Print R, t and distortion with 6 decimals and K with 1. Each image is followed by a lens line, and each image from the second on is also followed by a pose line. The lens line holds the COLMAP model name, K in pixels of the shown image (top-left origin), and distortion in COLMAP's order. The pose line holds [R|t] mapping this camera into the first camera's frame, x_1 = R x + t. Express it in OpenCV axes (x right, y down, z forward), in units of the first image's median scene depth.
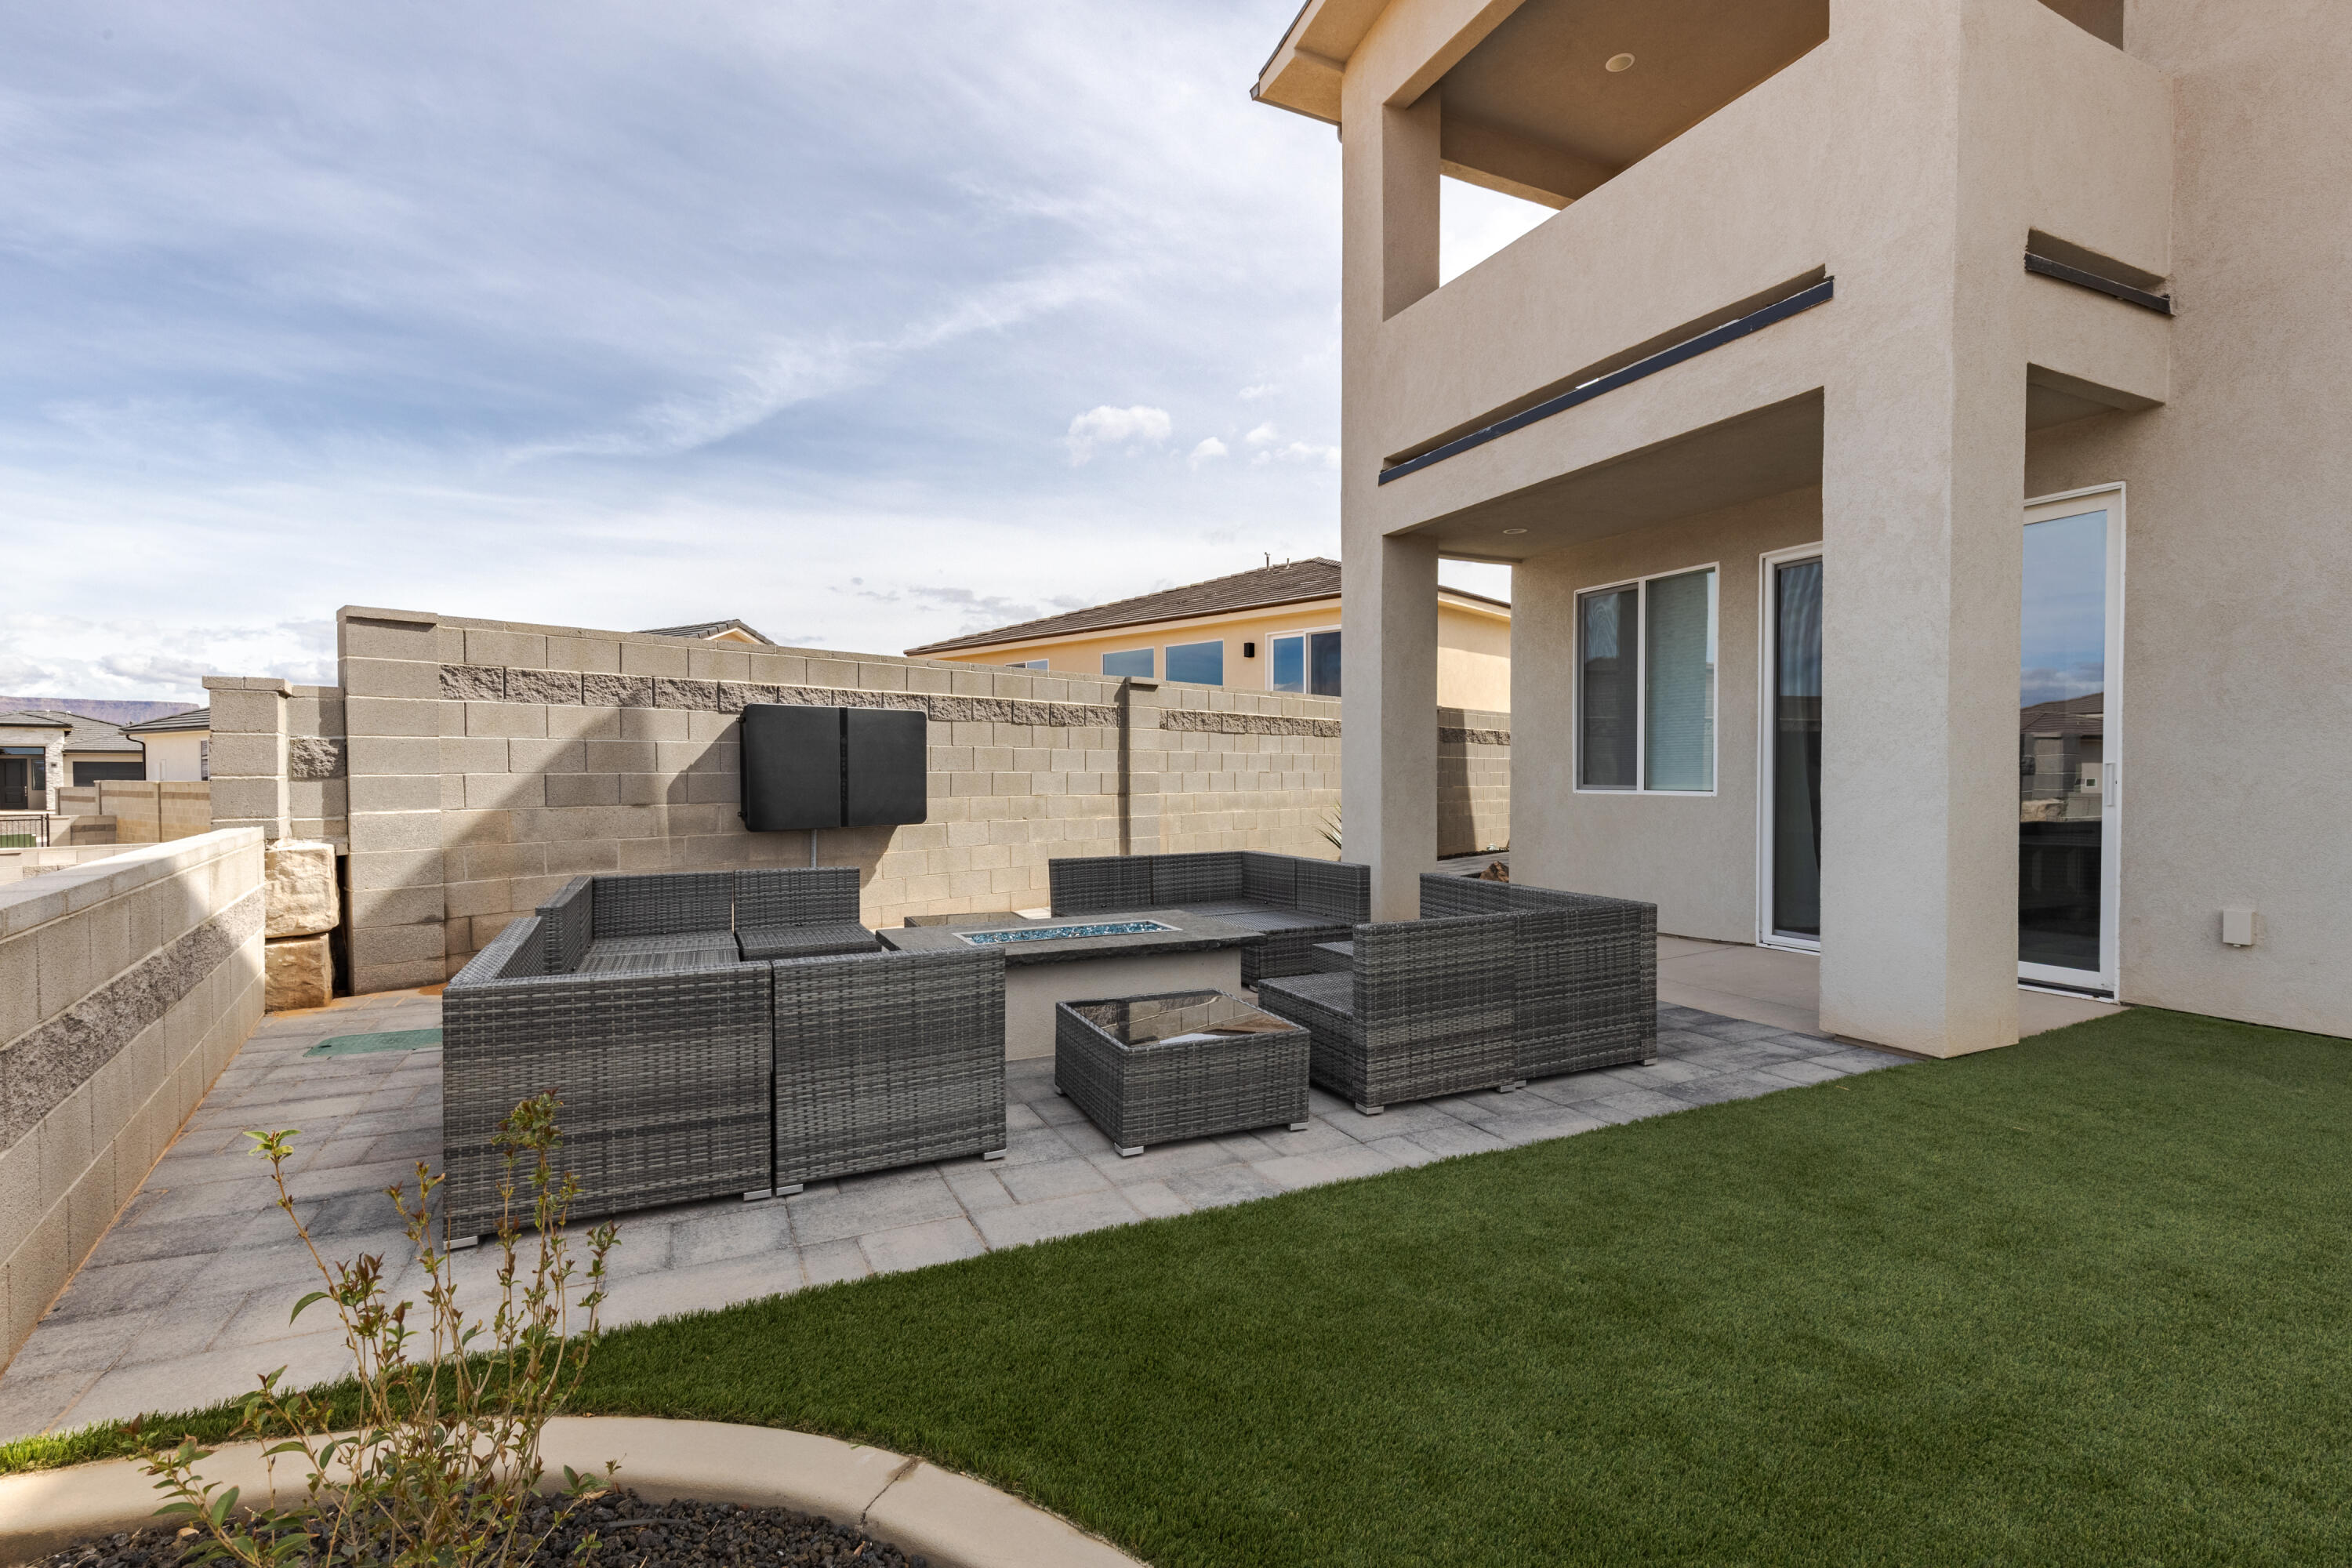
lens RADIAL K [[1053.8, 0, 1176.0], [0, 1053.8, 784.0], [0, 0, 1]] dist [0.003763, -0.000164]
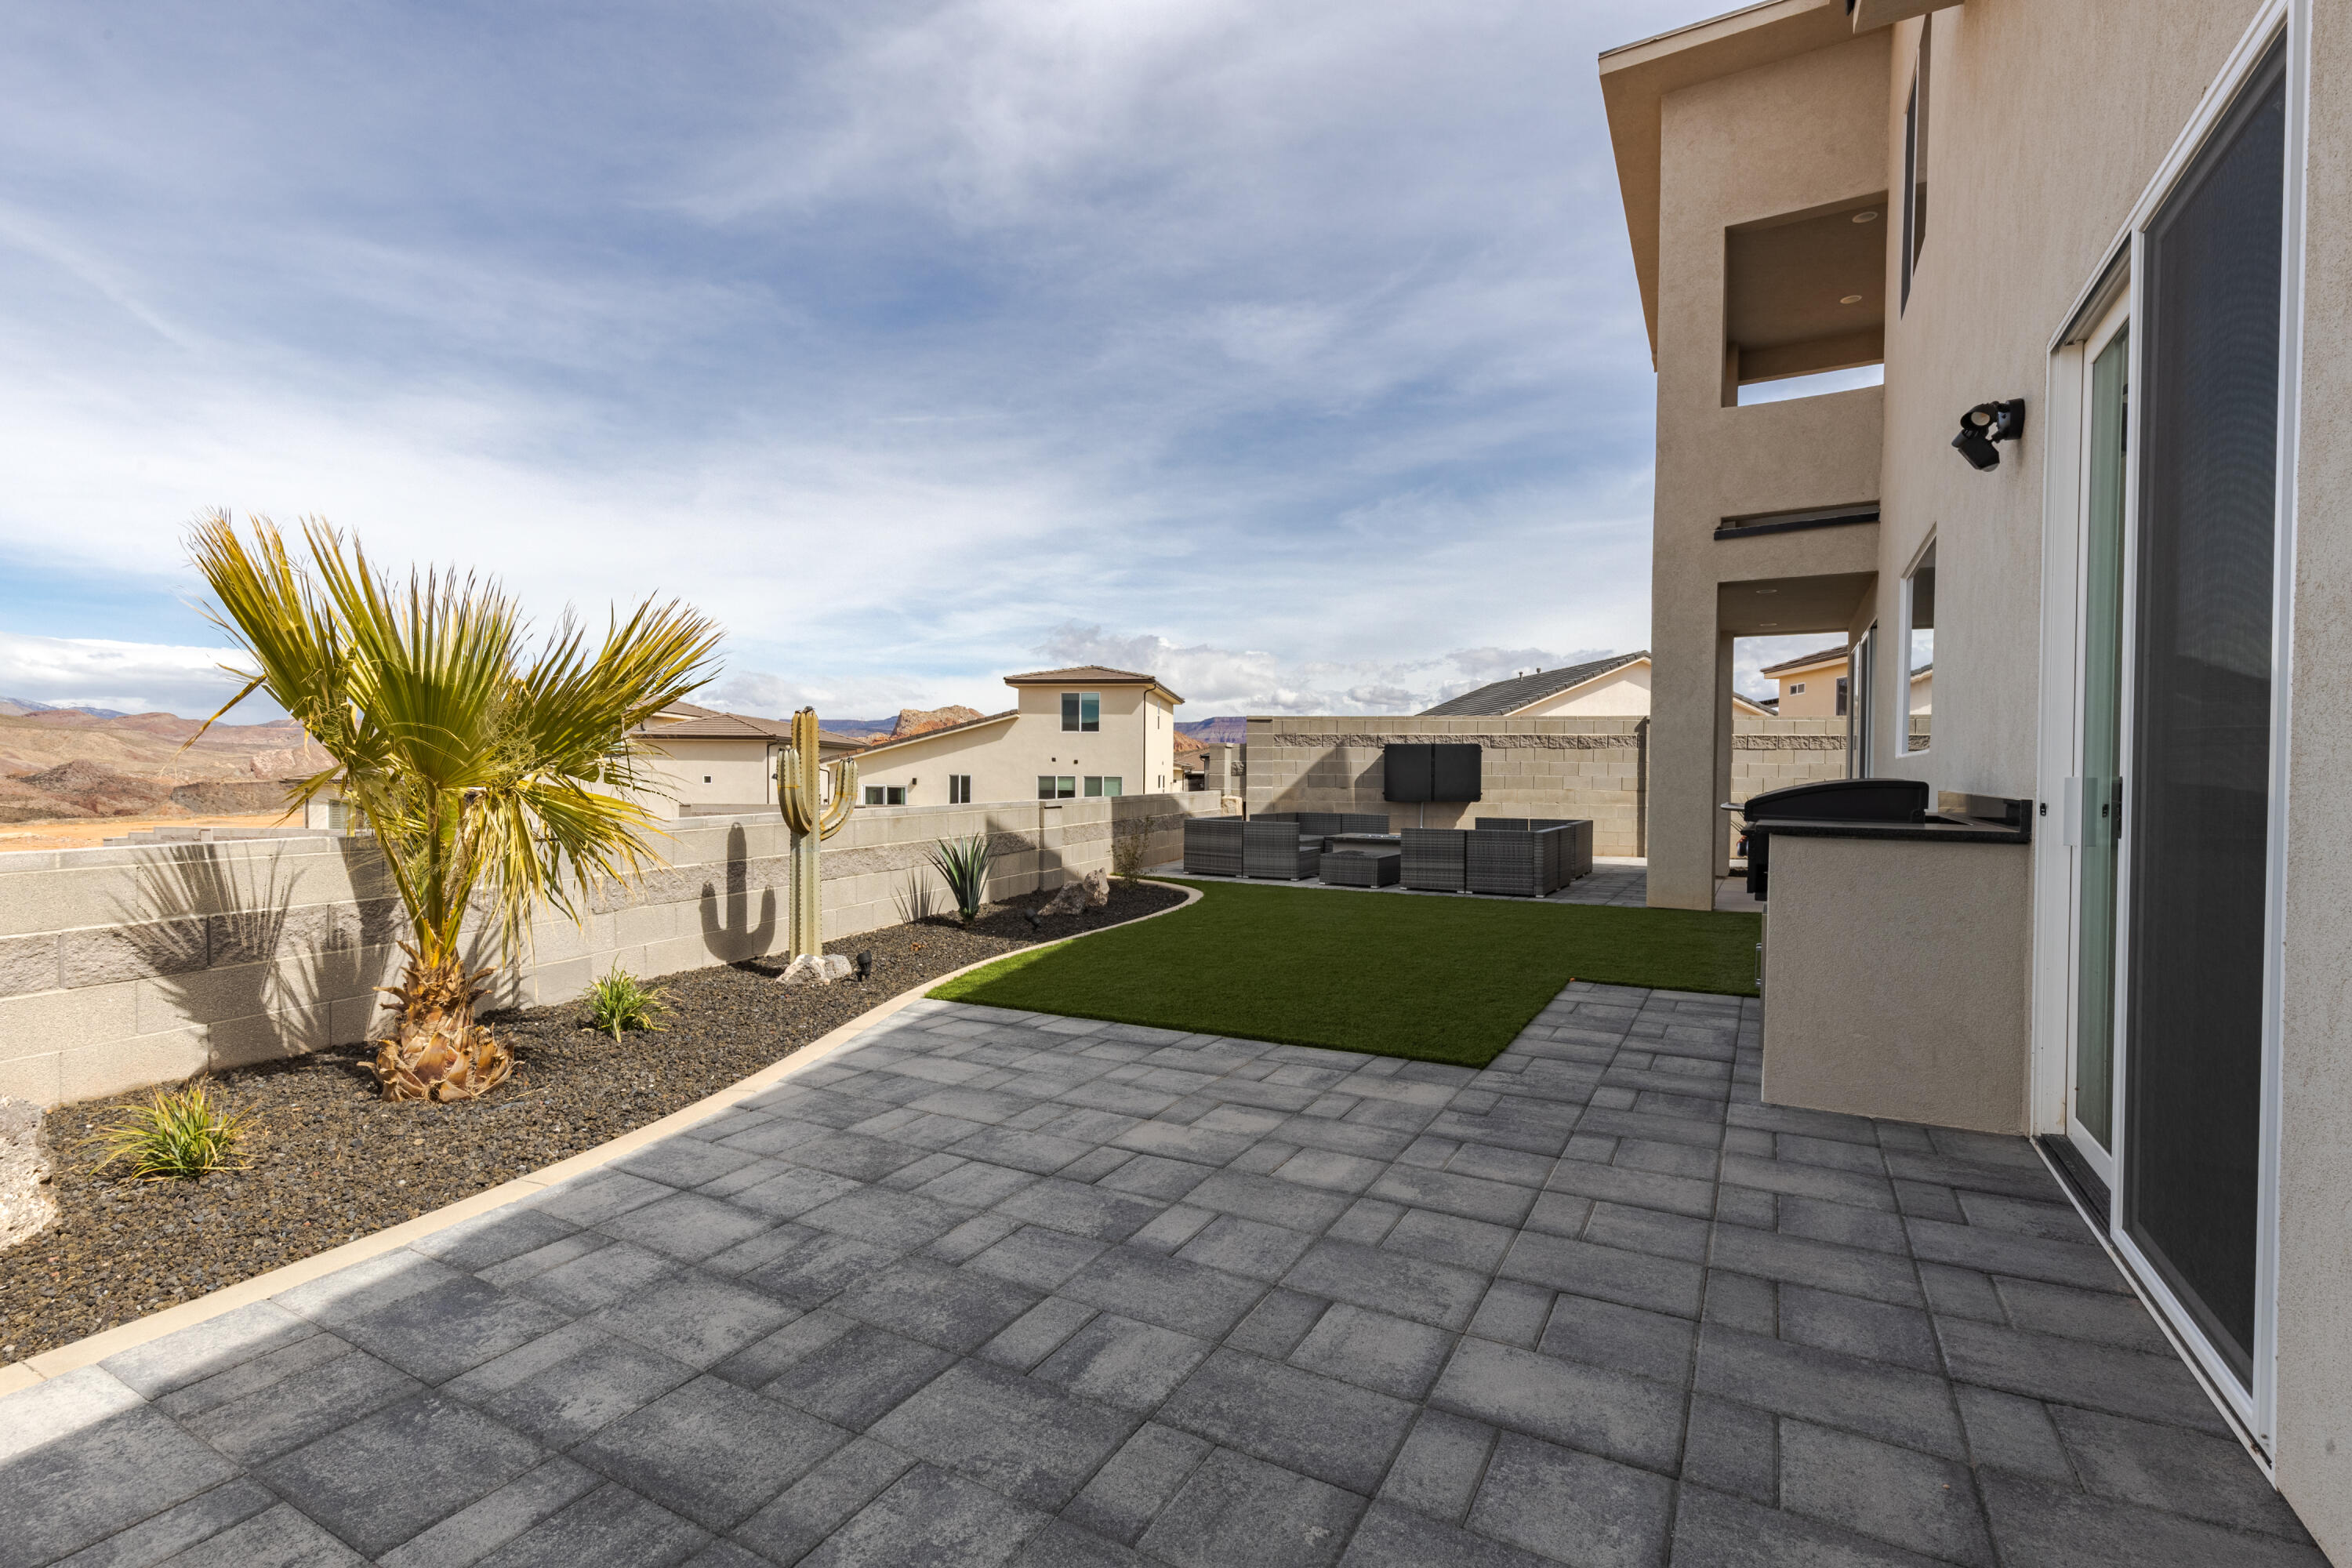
lens RADIAL K [[1055.5, 0, 1176.0], [0, 1055.5, 784.0], [0, 0, 1]] dist [0.004288, -0.000069]
pose [[0.577490, 0.017138, -0.816218, 1.251792], [-0.018394, 0.999799, 0.007978, -0.001032], [0.816190, 0.010406, 0.577689, -0.704775]]
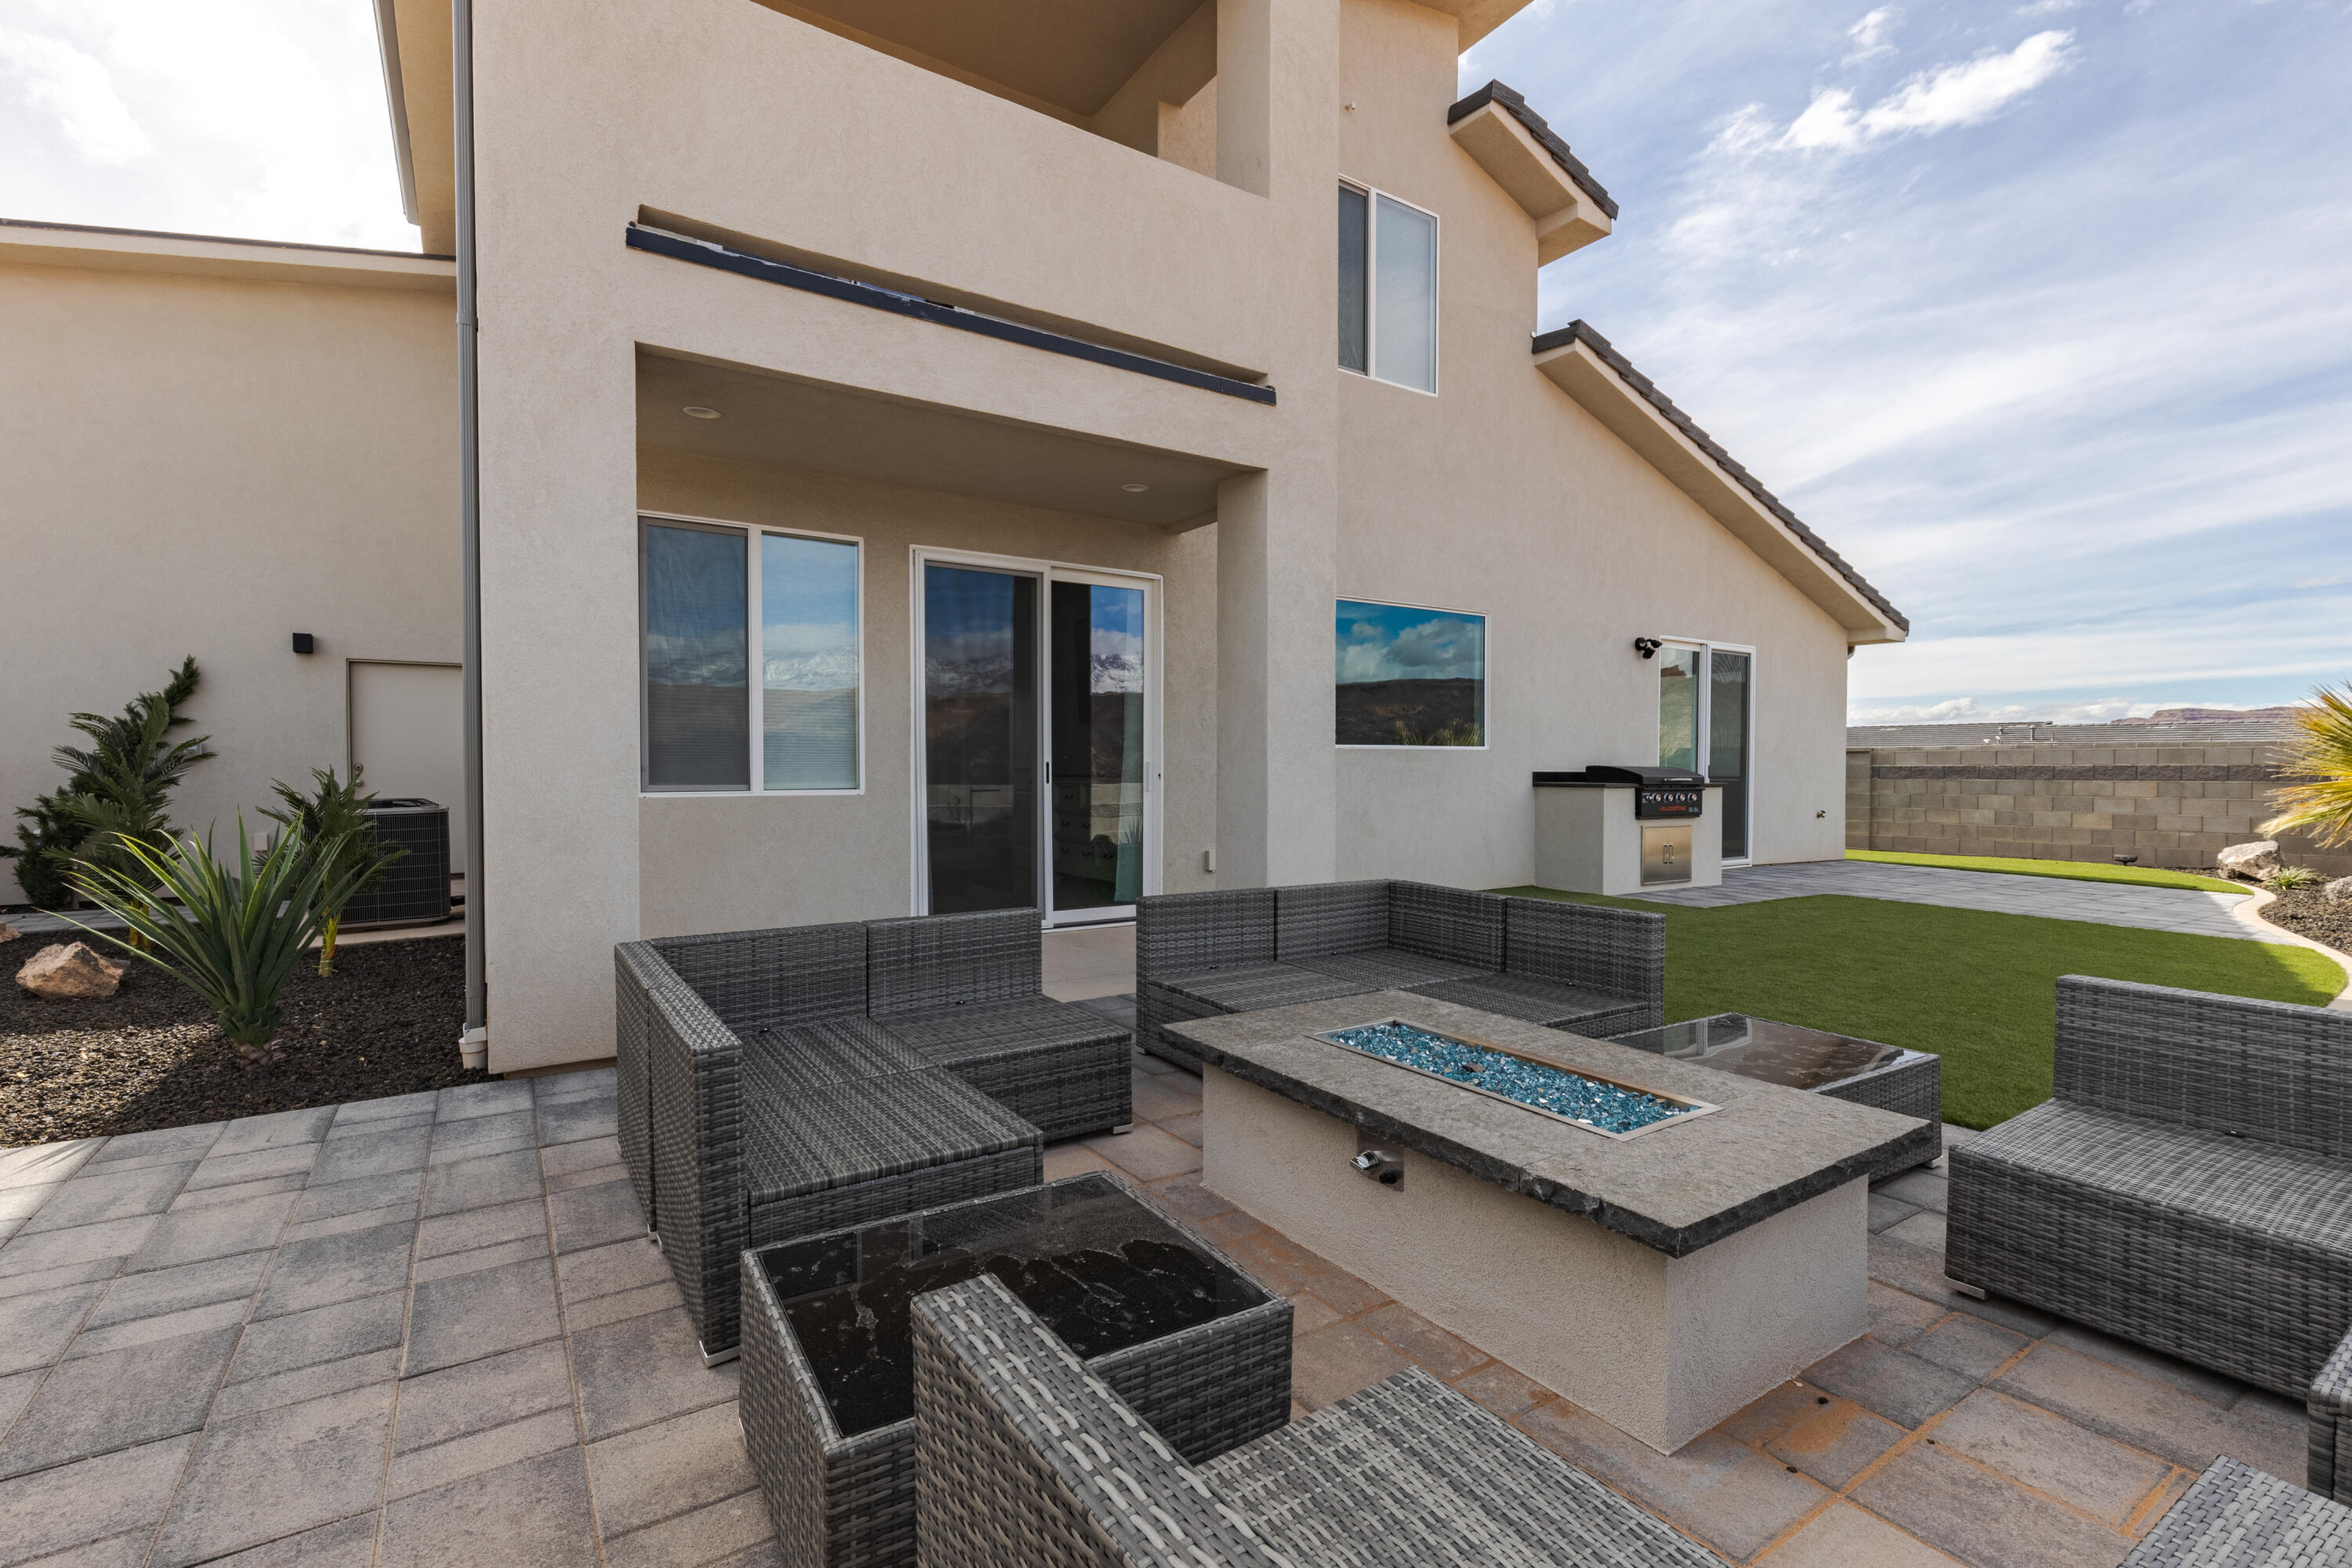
lens RADIAL K [[1040.5, 0, 1176.0], [0, 1040.5, 784.0], [0, 0, 1]] dist [0.000136, -0.000279]
pose [[-0.139119, -0.018973, 0.990094, -0.445396], [0.010877, 0.999727, 0.020686, -0.013815], [-0.990216, 0.013648, -0.138875, 0.906186]]
